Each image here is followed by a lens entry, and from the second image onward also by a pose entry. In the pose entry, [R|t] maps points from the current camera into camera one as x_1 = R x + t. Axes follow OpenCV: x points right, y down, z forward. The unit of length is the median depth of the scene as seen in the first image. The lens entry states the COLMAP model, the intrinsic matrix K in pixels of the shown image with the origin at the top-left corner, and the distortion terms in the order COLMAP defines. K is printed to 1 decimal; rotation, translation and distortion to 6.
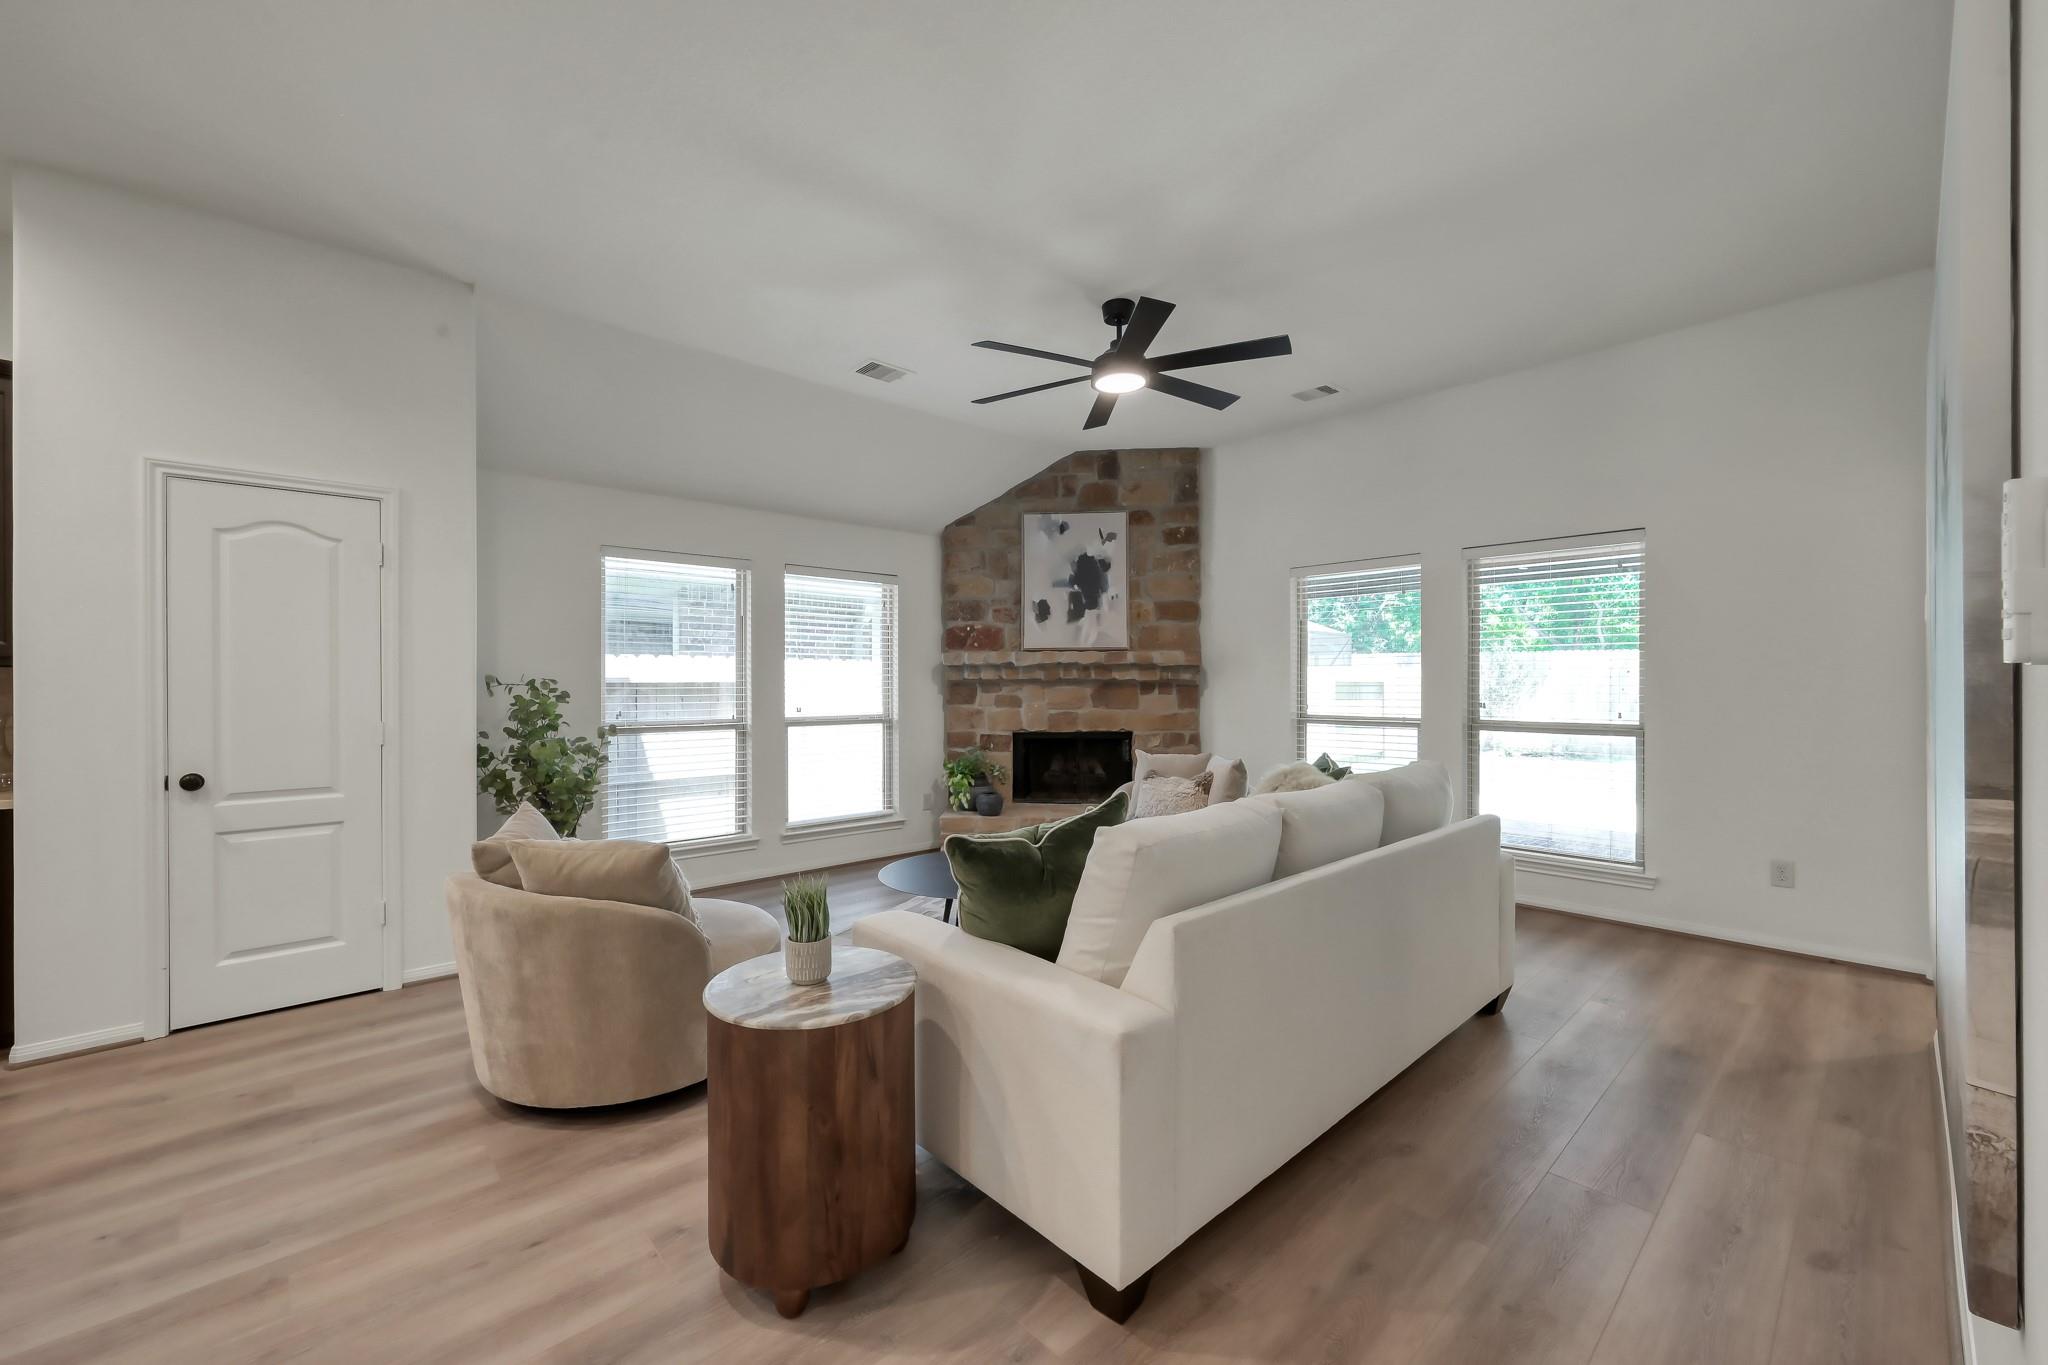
lens RADIAL K [[804.2, 0, 1034.2], [0, 804.2, 686.8], [0, 0, 1]] dist [-0.001868, 0.000246]
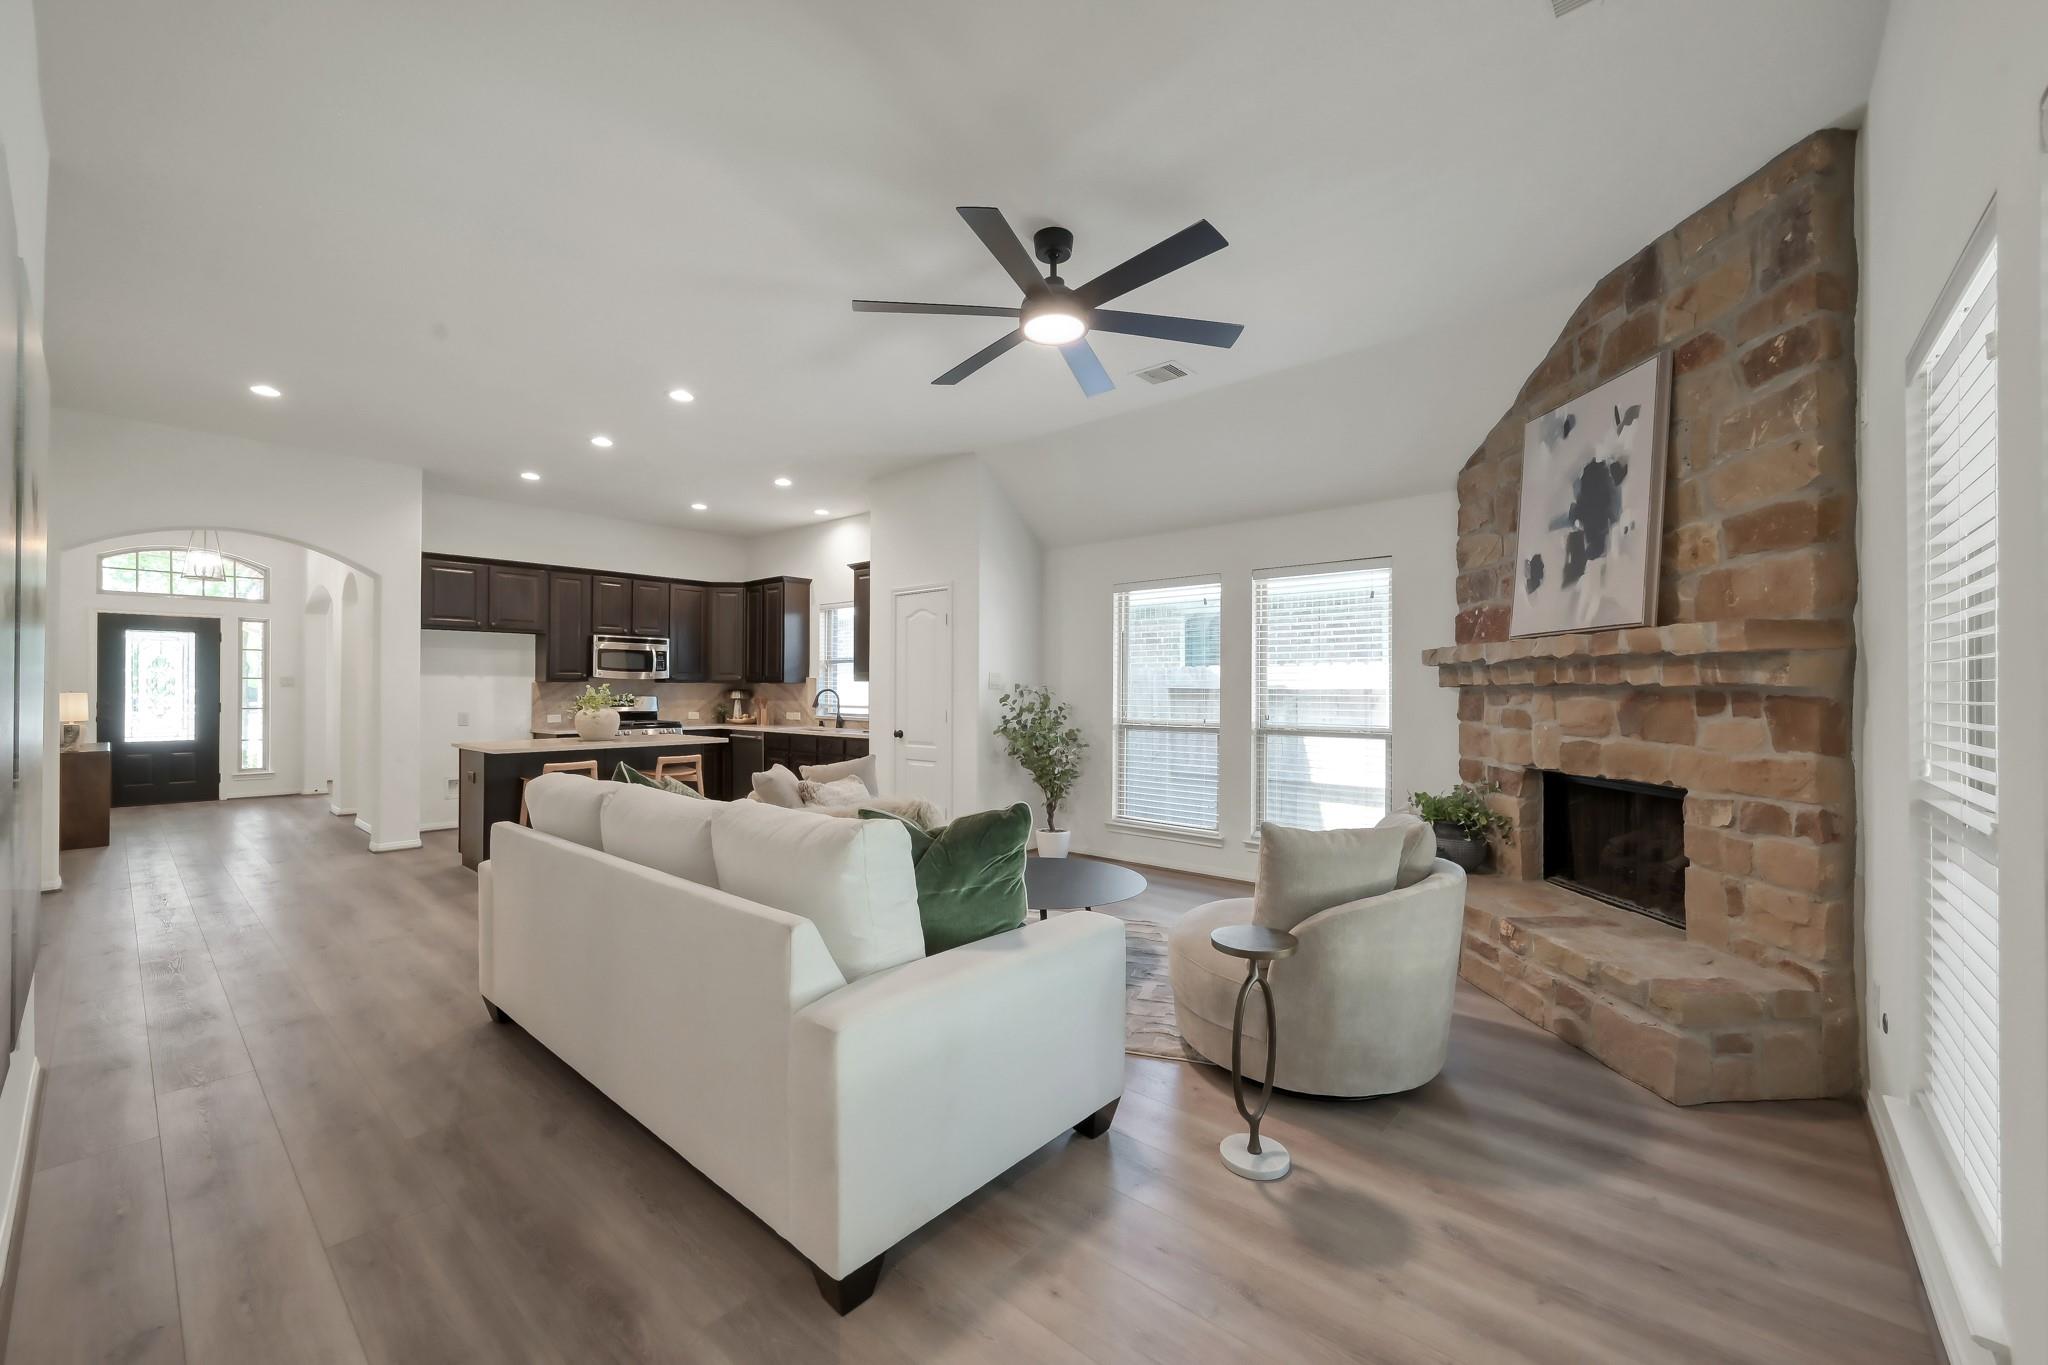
lens RADIAL K [[804.2, 0, 1027.5], [0, 804.2, 682.0], [0, 0, 1]] dist [-0.001868, 0.000246]
pose [[0.105638, -0.007388, -0.994377, 0.660967], [-0.007673, 0.999937, -0.008245, -0.003914], [0.994375, 0.008501, 0.105574, 0.629335]]
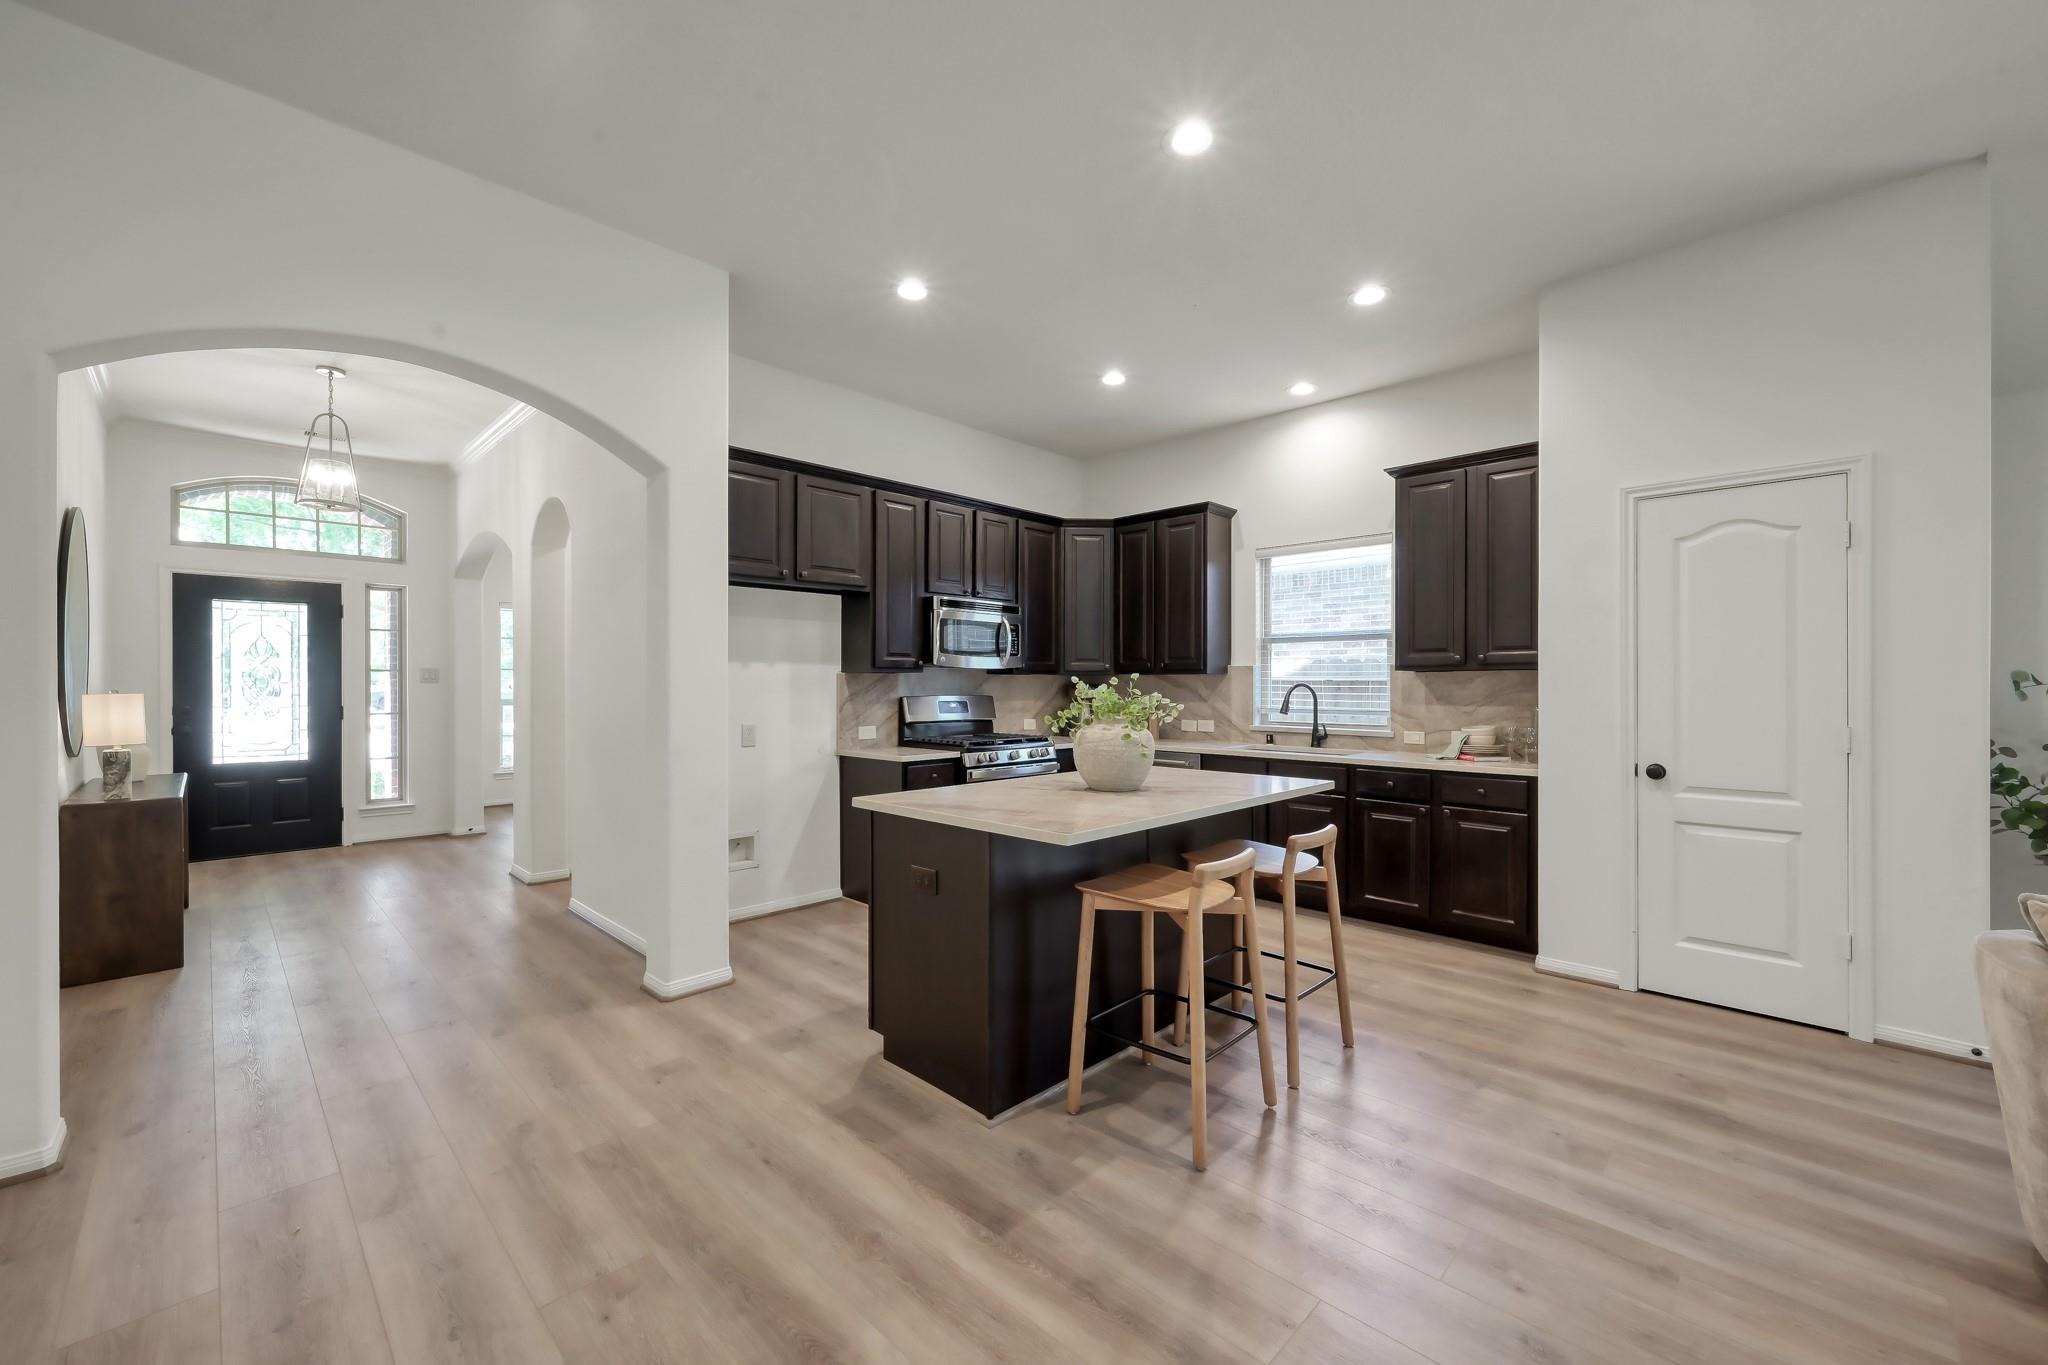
lens RADIAL K [[804.2, 0, 1021.4], [0, 804.2, 681.6], [0, 0, 1]] dist [-0.001868, 0.000246]
pose [[0.049063, -0.001319, -0.998795, 0.008118], [-0.005353, 0.999984, -0.001584, 0.000768], [0.998781, 0.005424, 0.049055, 0.040098]]
